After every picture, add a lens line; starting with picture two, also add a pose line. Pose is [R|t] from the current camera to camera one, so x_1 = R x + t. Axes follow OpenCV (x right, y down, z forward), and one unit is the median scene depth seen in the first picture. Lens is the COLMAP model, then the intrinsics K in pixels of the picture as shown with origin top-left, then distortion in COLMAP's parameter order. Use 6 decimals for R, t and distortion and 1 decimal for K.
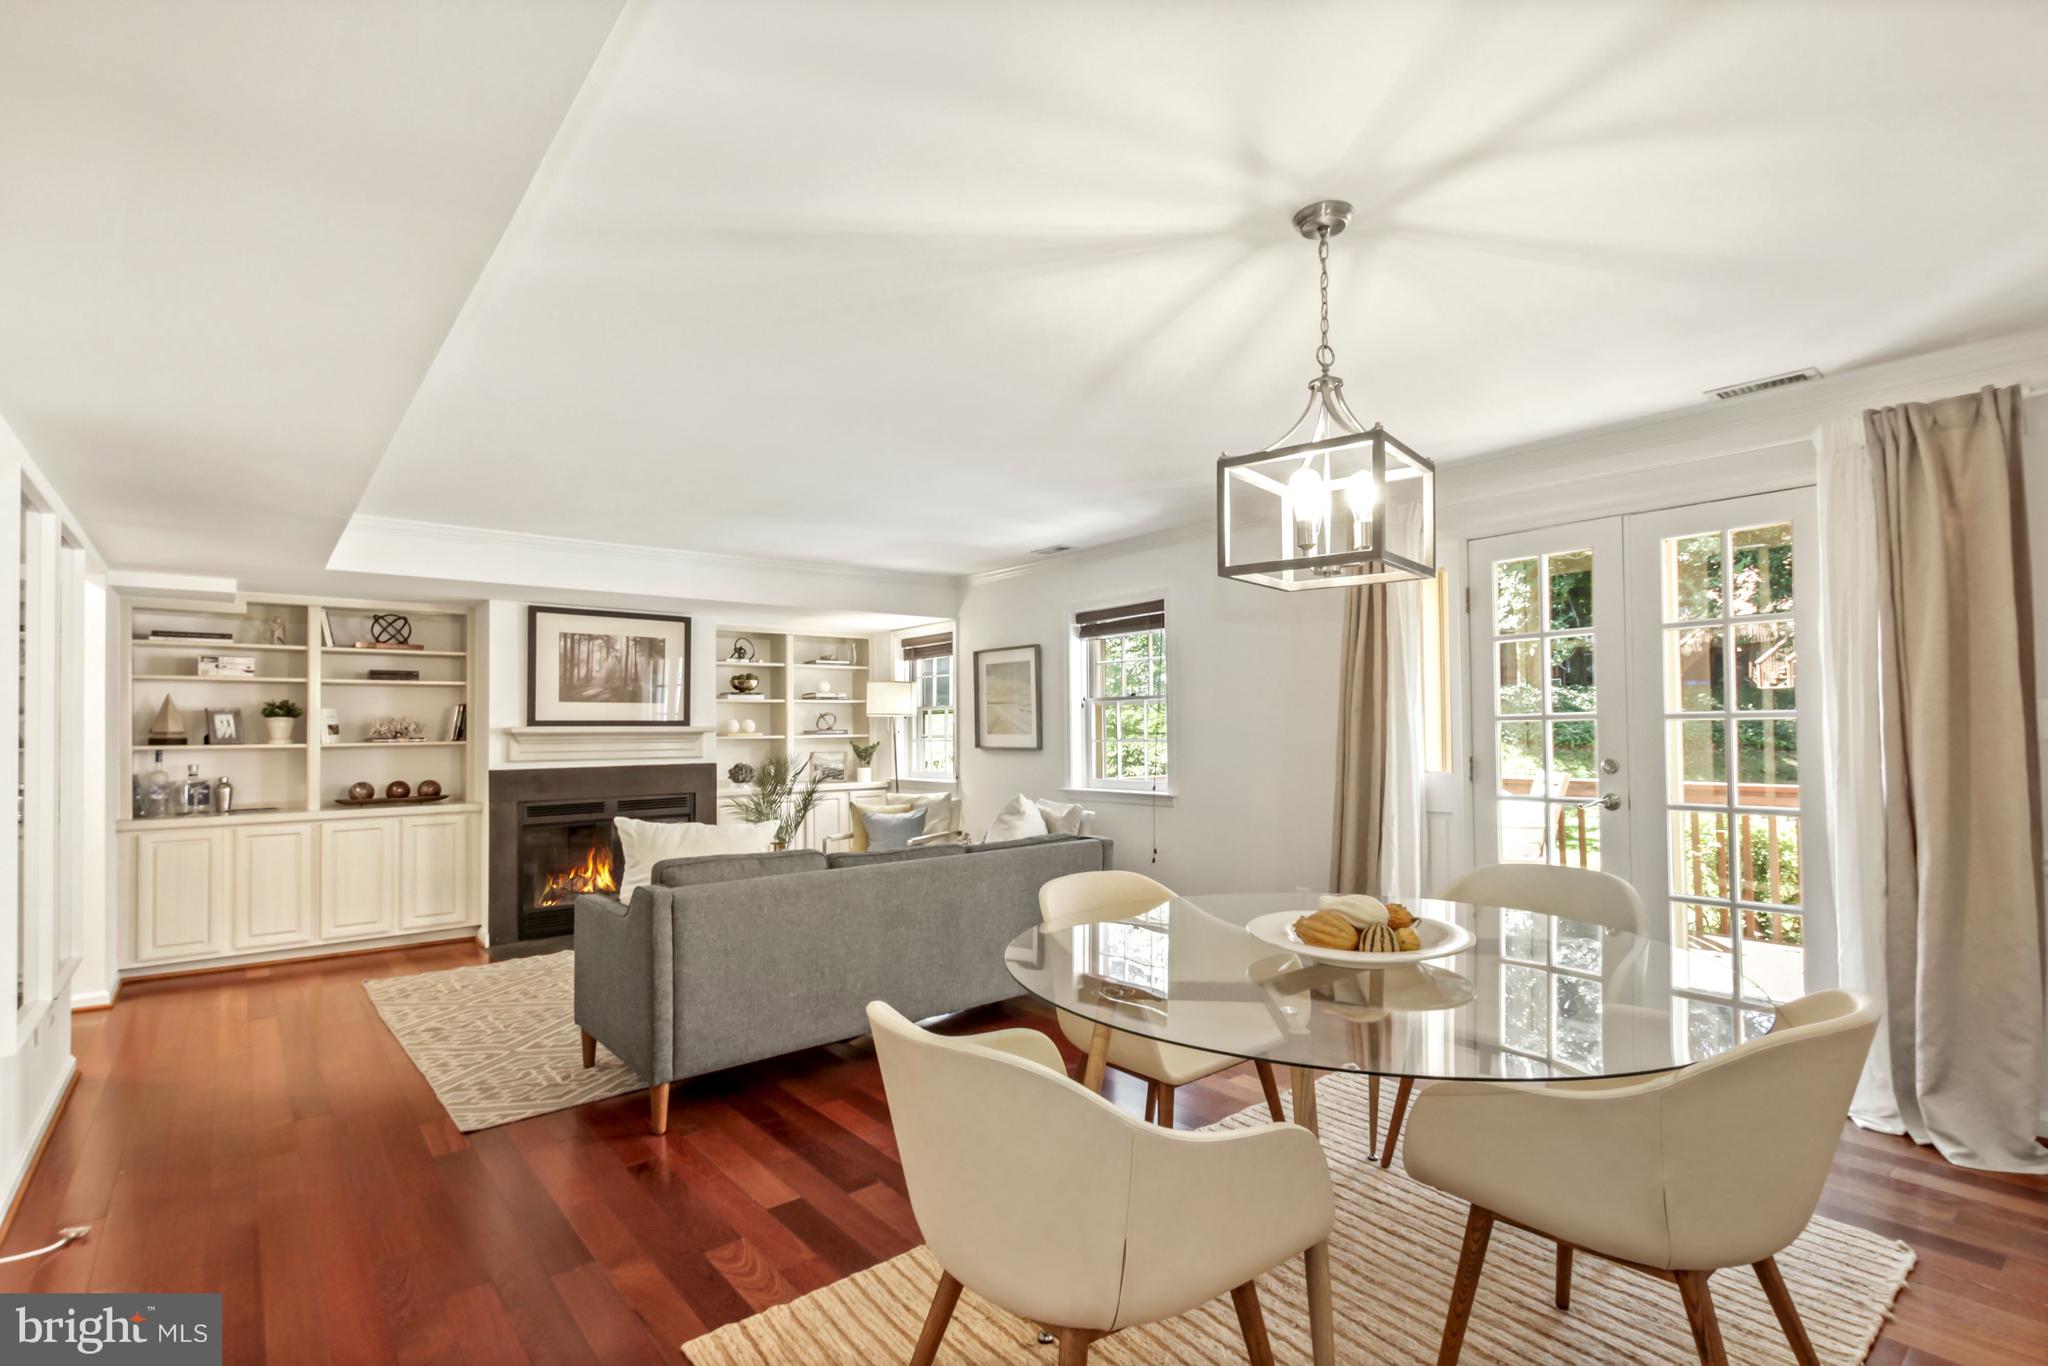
lens RADIAL K [[957.4, 0, 1047.6], [0, 957.4, 688.8], [0, 0, 1]] dist [0.003166, 0.000363]
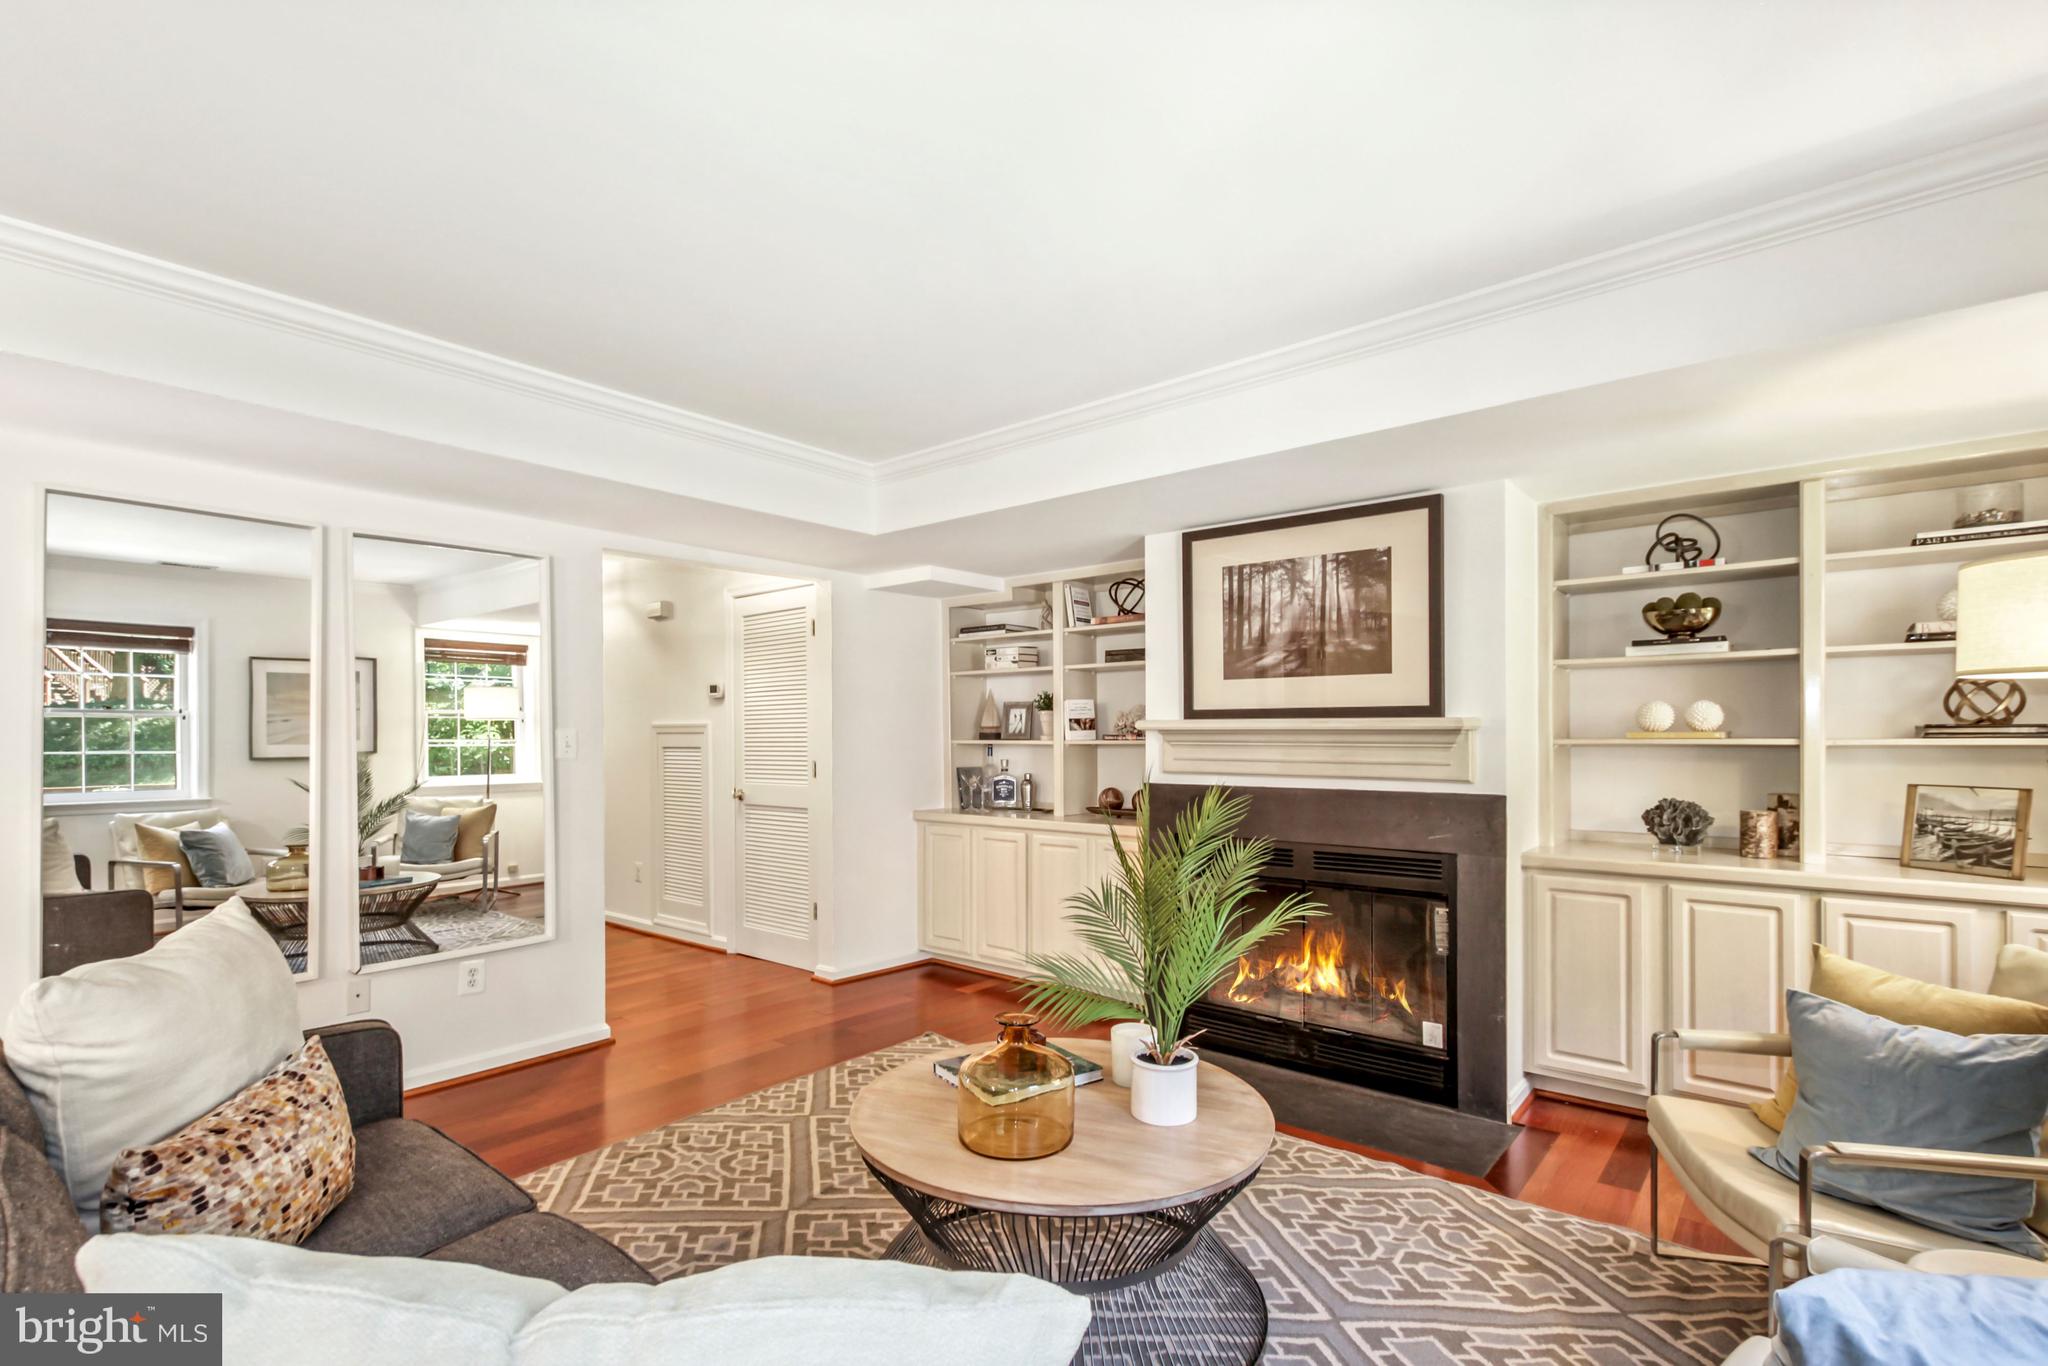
lens RADIAL K [[957.4, 0, 1046.5], [0, 957.4, 739.6], [0, 0, 1]] dist [0.003166, 0.000363]
pose [[0.178774, 0.017538, -0.983734, 0.085542], [0.045536, 0.998622, 0.026079, 0.033328], [0.982836, -0.049457, 0.177729, 0.836858]]
